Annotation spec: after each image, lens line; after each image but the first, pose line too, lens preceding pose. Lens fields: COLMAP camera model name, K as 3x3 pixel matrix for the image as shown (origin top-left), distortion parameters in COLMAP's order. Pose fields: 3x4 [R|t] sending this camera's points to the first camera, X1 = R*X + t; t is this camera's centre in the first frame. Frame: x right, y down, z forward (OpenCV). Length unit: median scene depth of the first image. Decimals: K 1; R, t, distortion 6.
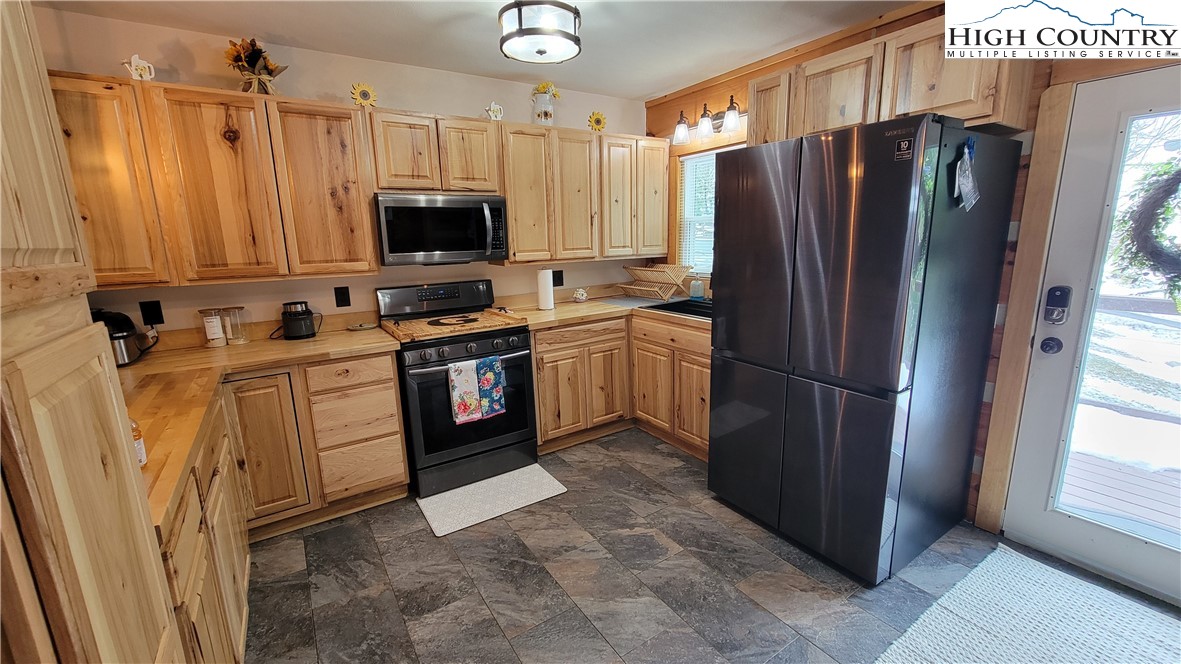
lens RADIAL K [[481.0, 0, 586.8], [0, 481.0, 330.7], [0, 0, 1]] dist [-0.004019, 0.001738]
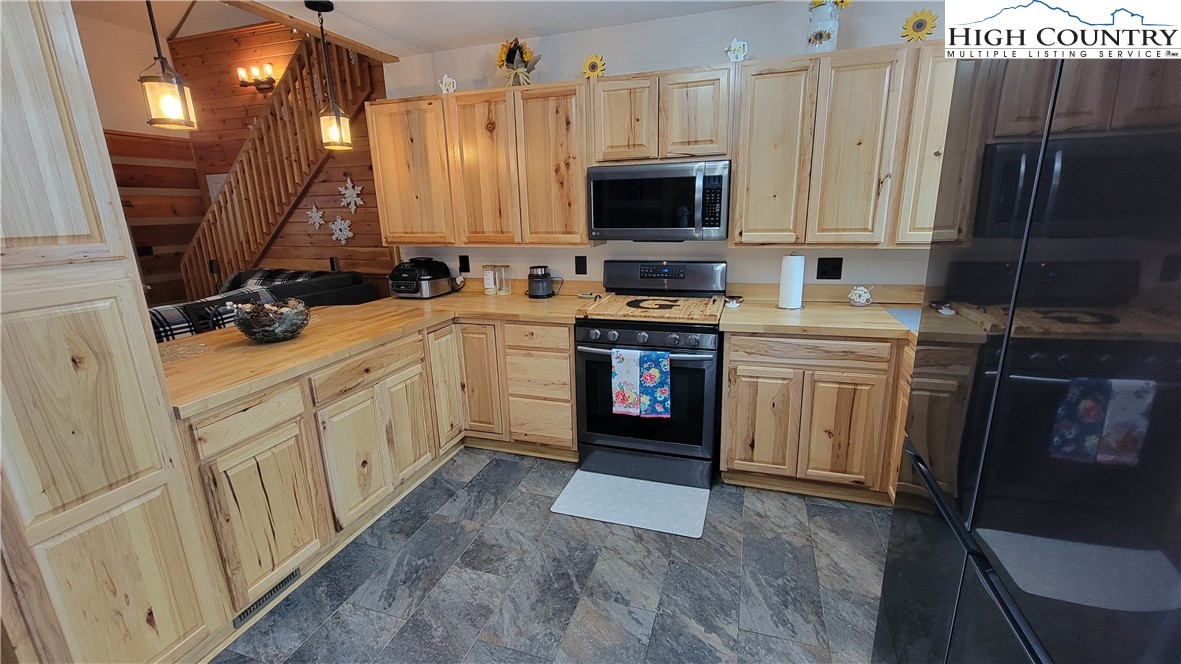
lens RADIAL K [[481.0, 0, 590.7], [0, 481.0, 331.6], [0, 0, 1]] dist [-0.004019, 0.001738]
pose [[0.627993, 0.205501, -0.750596, 0.384385], [-0.146516, 0.978478, 0.145308, -0.093801], [0.764302, 0.018722, 0.644586, 0.352383]]
